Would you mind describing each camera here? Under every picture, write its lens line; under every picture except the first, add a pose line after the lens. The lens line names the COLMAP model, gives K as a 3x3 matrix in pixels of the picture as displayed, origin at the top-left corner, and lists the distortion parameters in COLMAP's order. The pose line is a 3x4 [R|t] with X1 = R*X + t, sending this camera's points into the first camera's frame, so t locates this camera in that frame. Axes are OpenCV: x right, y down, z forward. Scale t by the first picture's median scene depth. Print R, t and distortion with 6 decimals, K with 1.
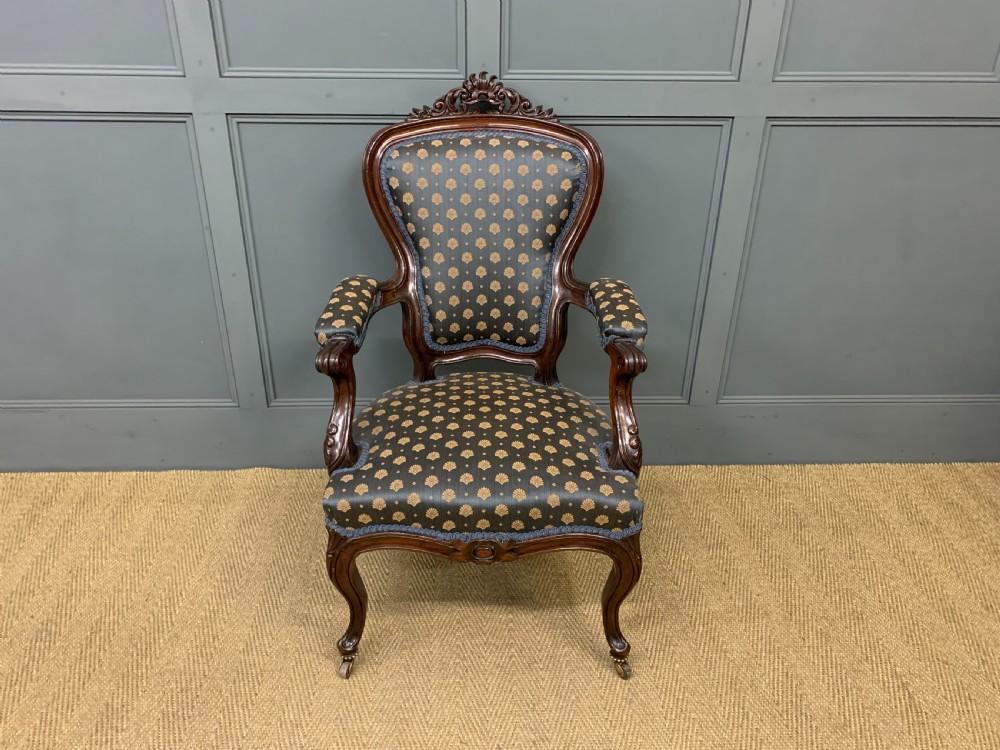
lens RADIAL K [[764.5, 0, 490.4], [0, 764.5, 377.9], [0, 0, 1]] dist [0.016526, -0.009050]
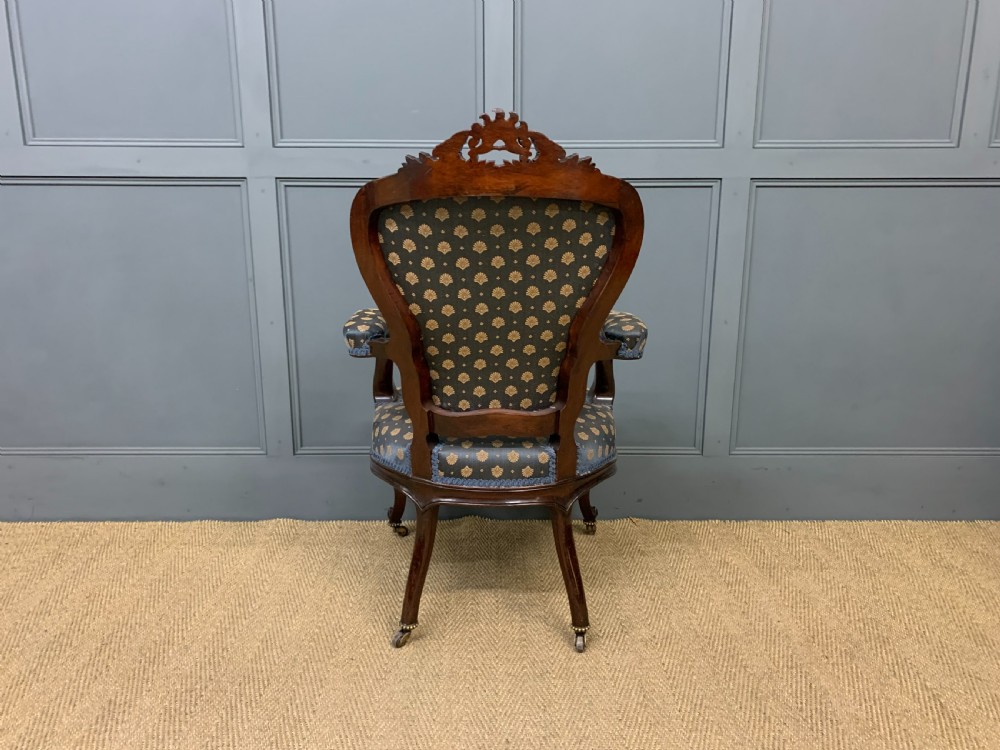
lens RADIAL K [[764.5, 0, 499.7], [0, 764.5, 365.9], [0, 0, 1]] dist [0.016526, -0.009050]
pose [[0.999506, -0.003147, -0.031284, 0.027736], [-0.004593, 0.969691, -0.244292, 0.218534], [0.031104, 0.244315, 0.969197, -0.036917]]
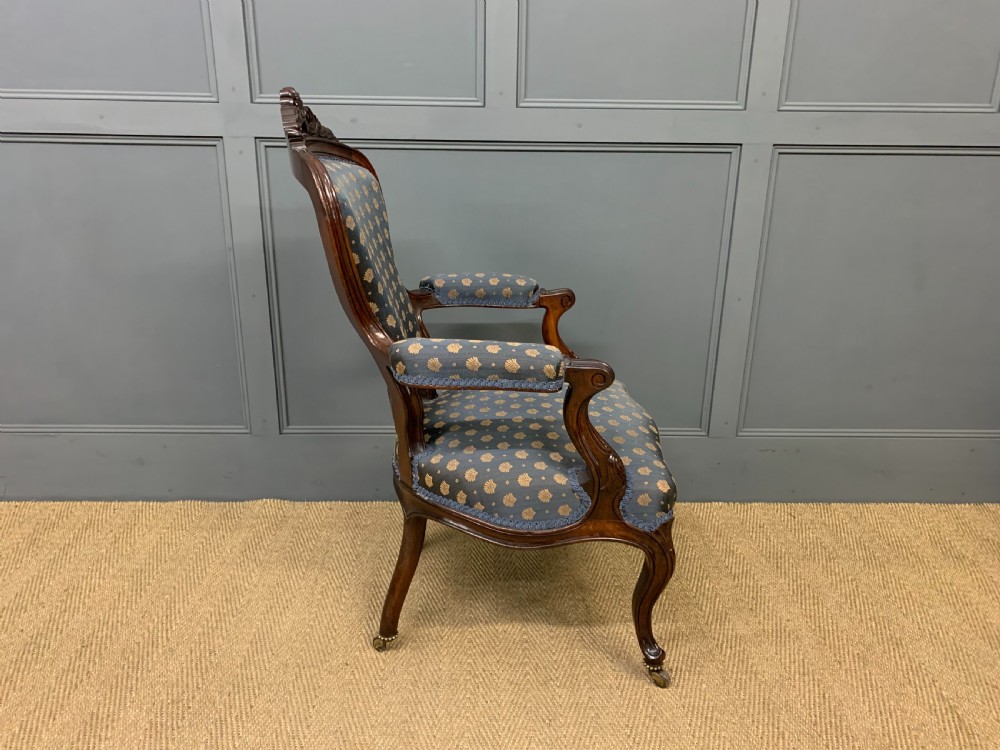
lens RADIAL K [[764.5, 0, 495.8], [0, 764.5, 373.2], [0, 0, 1]] dist [0.016526, -0.009050]
pose [[0.999883, 0.006878, -0.013642, 0.000852], [-0.008869, 0.988386, -0.151706, 0.135723], [0.012440, 0.151809, 0.988332, 0.019163]]
